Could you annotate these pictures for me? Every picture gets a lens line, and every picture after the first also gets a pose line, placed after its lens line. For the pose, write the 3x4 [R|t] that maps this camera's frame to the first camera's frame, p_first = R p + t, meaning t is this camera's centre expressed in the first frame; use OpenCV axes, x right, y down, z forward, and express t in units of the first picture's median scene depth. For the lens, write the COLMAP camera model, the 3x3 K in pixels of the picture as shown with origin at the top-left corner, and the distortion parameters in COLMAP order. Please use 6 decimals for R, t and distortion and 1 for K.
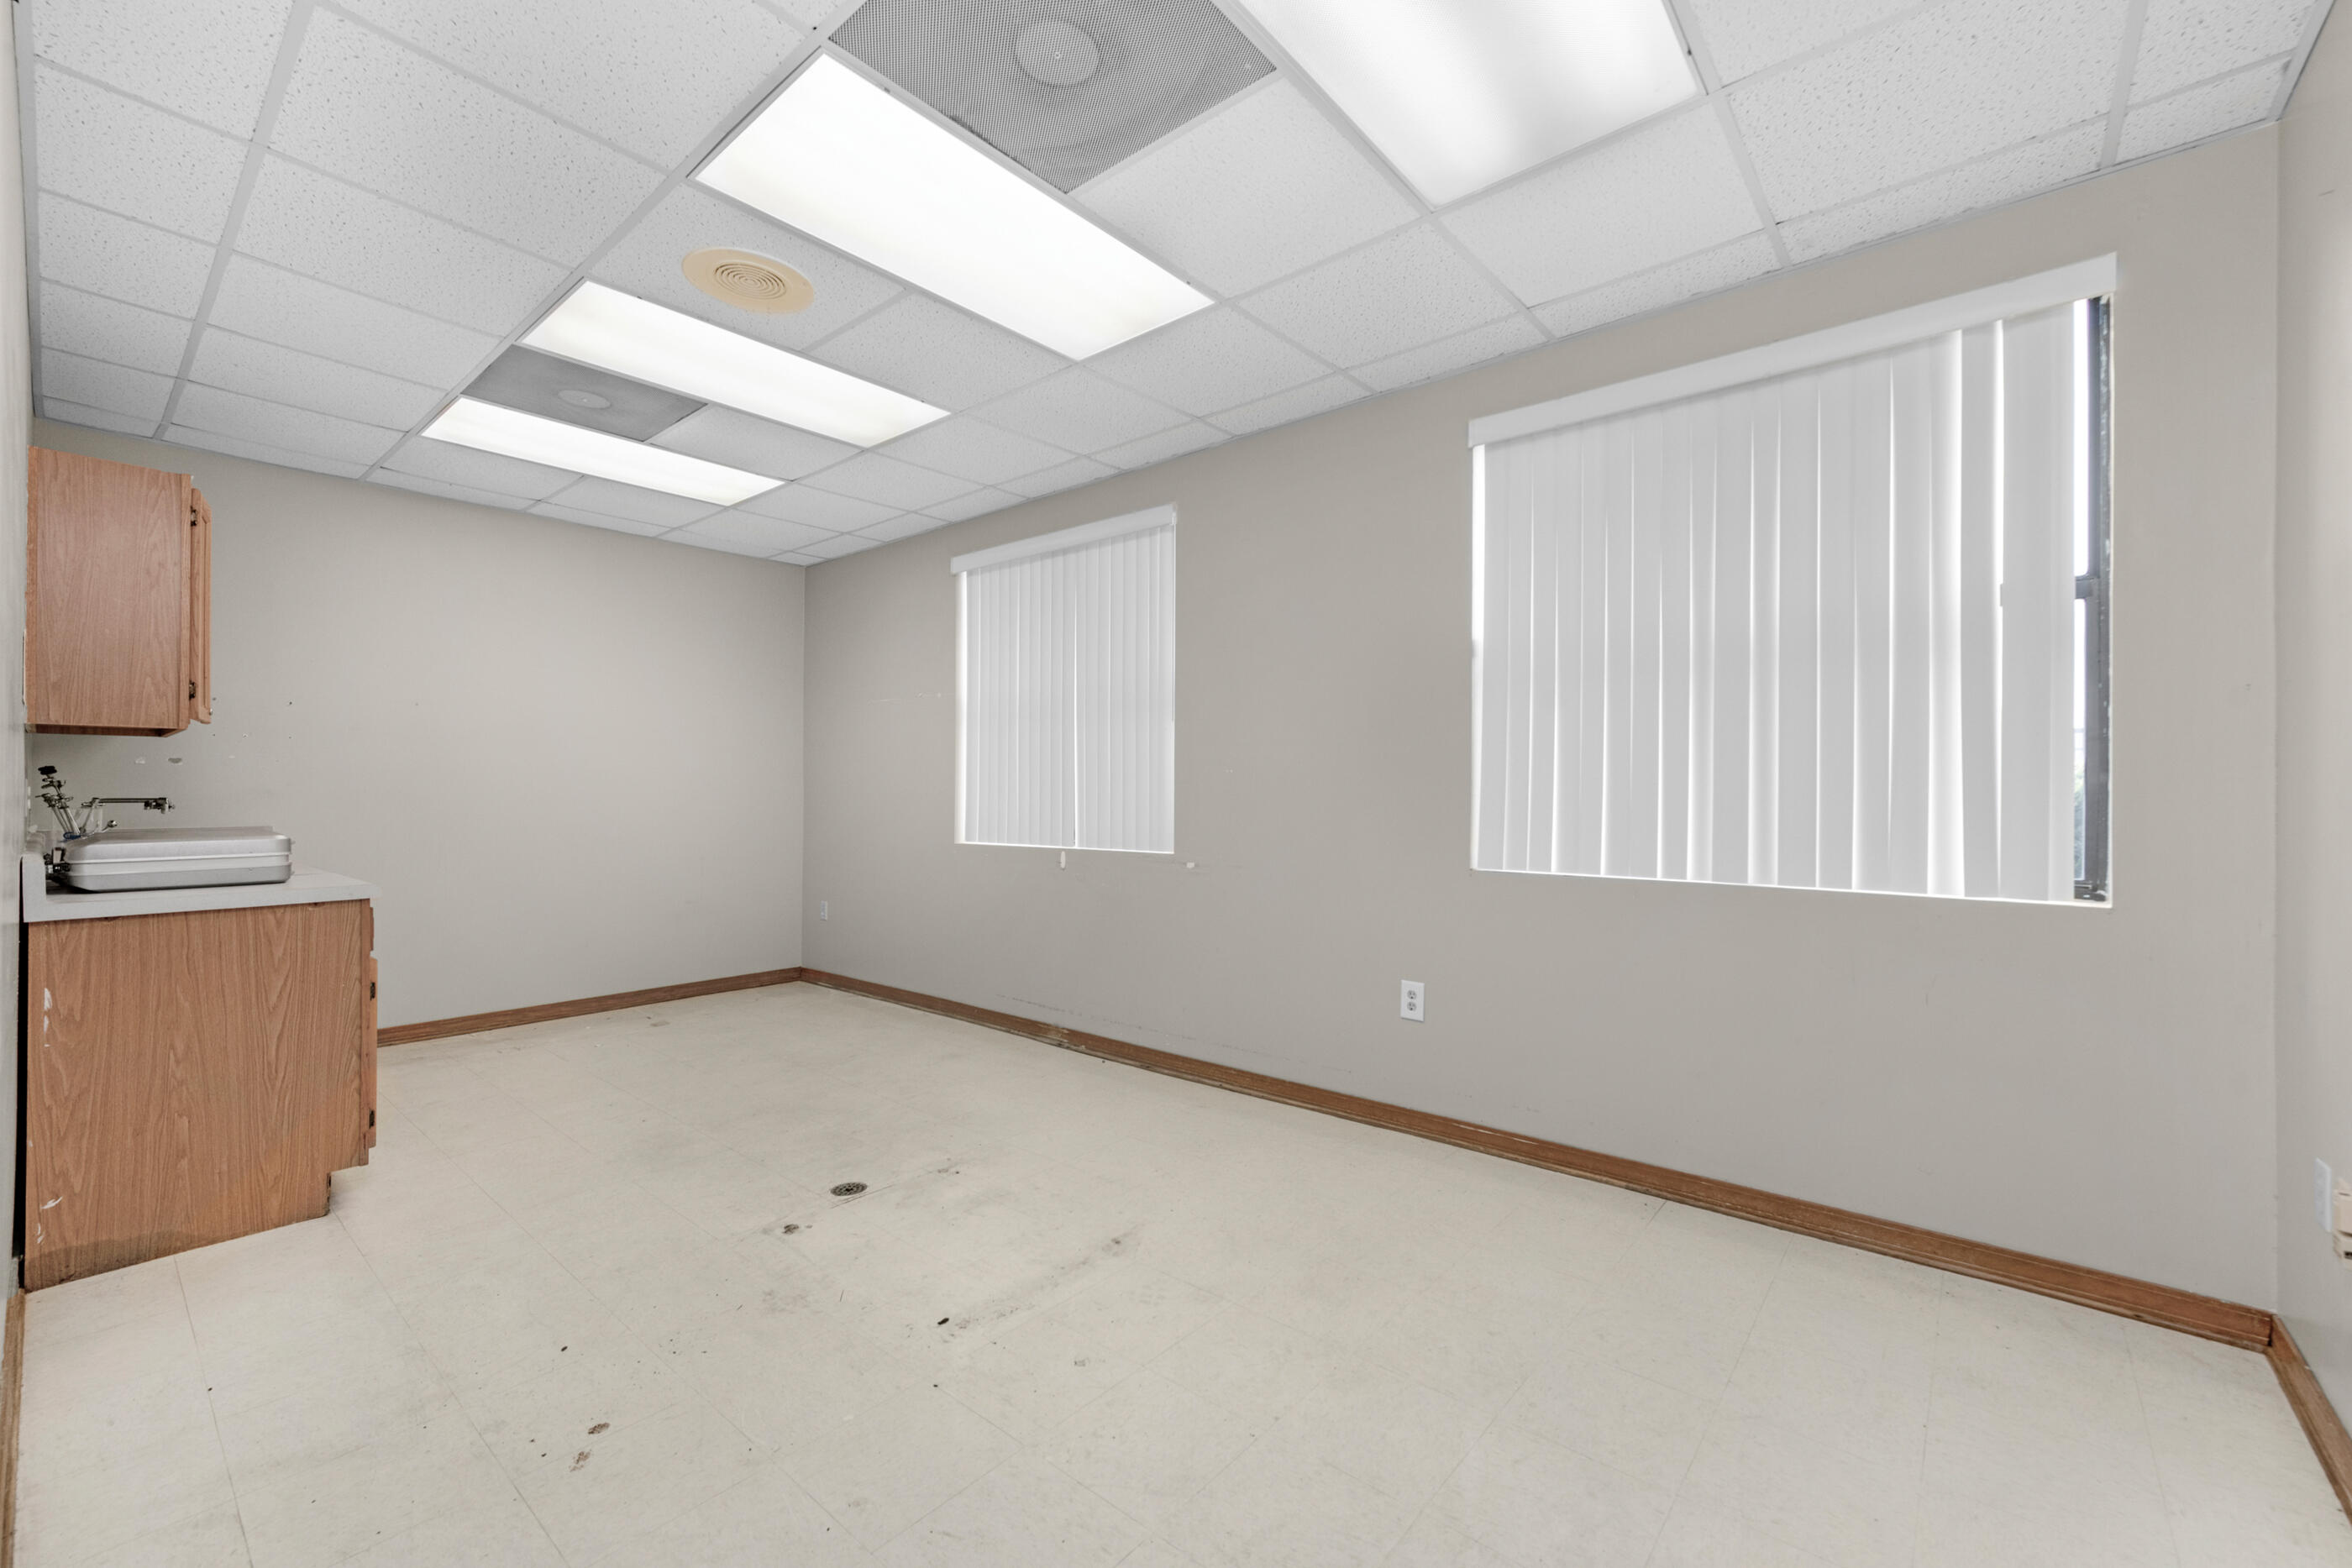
lens RADIAL K [[944.3, 0, 1186.5], [0, 944.3, 790.2], [0, 0, 1]] dist [0.008196, -0.000618]
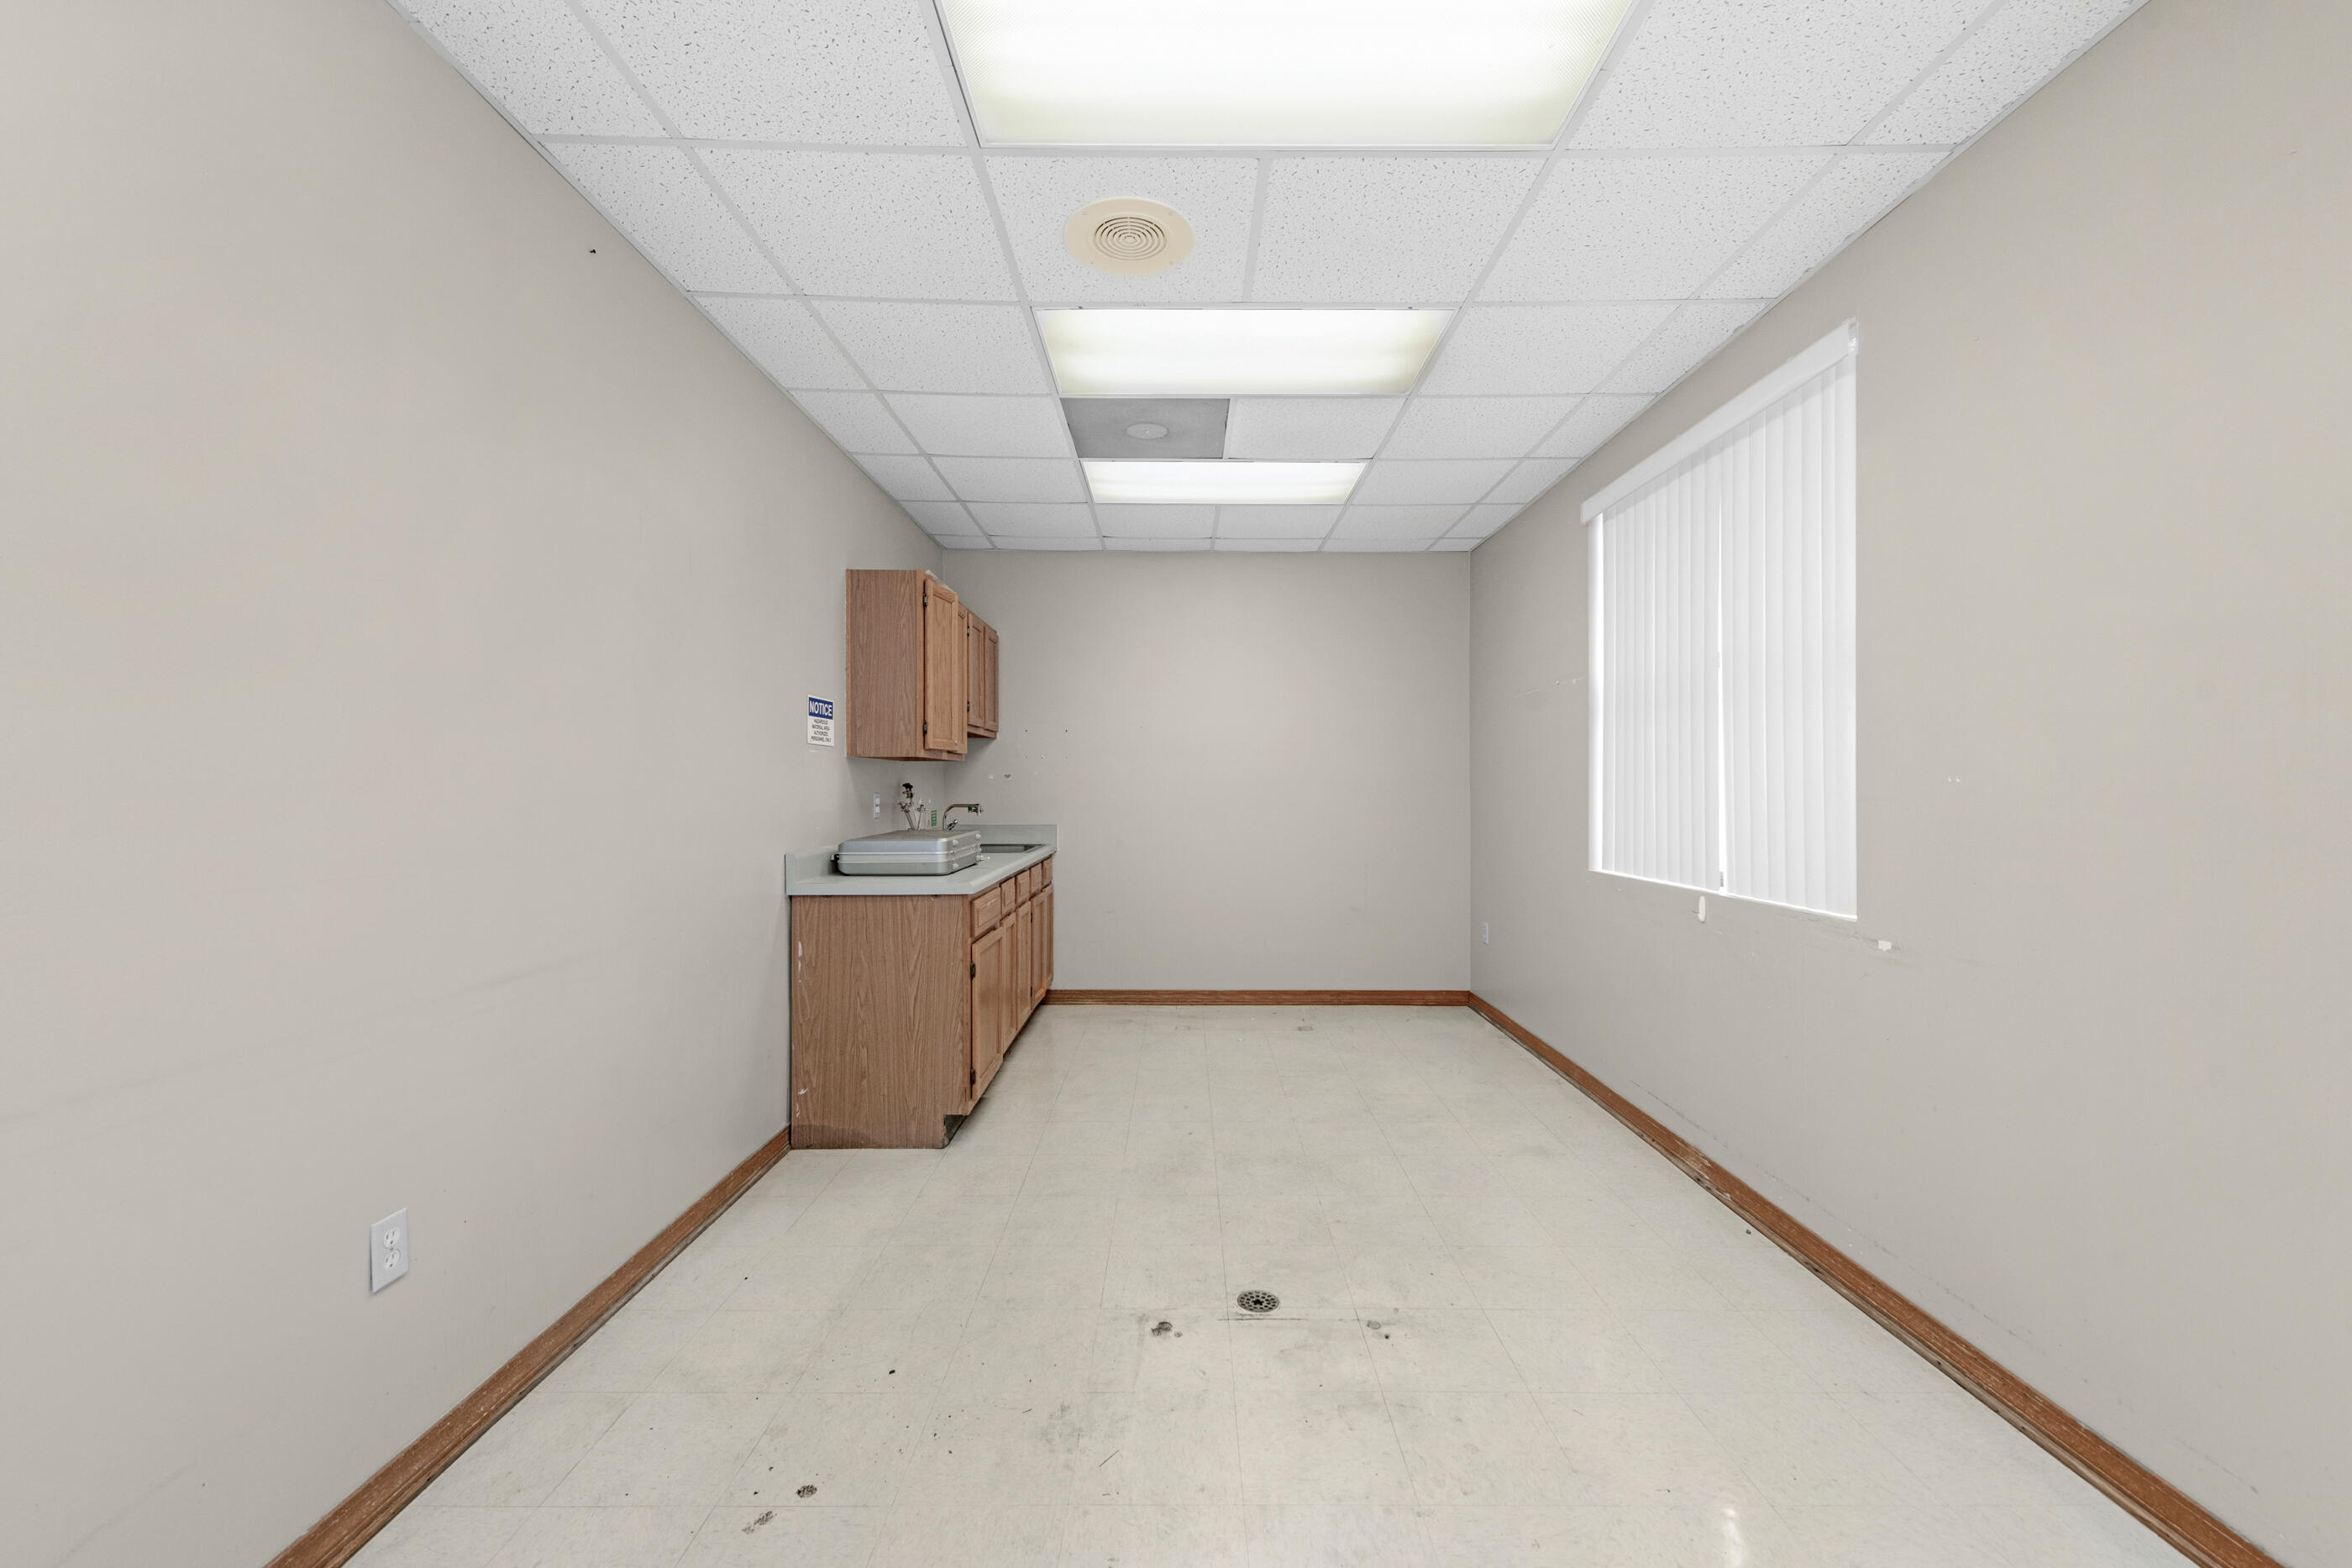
lens RADIAL K [[944.3, 0, 1181.6], [0, 944.3, 781.9], [0, 0, 1]] dist [0.008196, -0.000618]
pose [[0.650938, -0.003981, -0.759121, 0.180479], [-0.000287, 0.999985, -0.005490, -0.017384], [0.759131, 0.003791, 0.650927, 0.341439]]
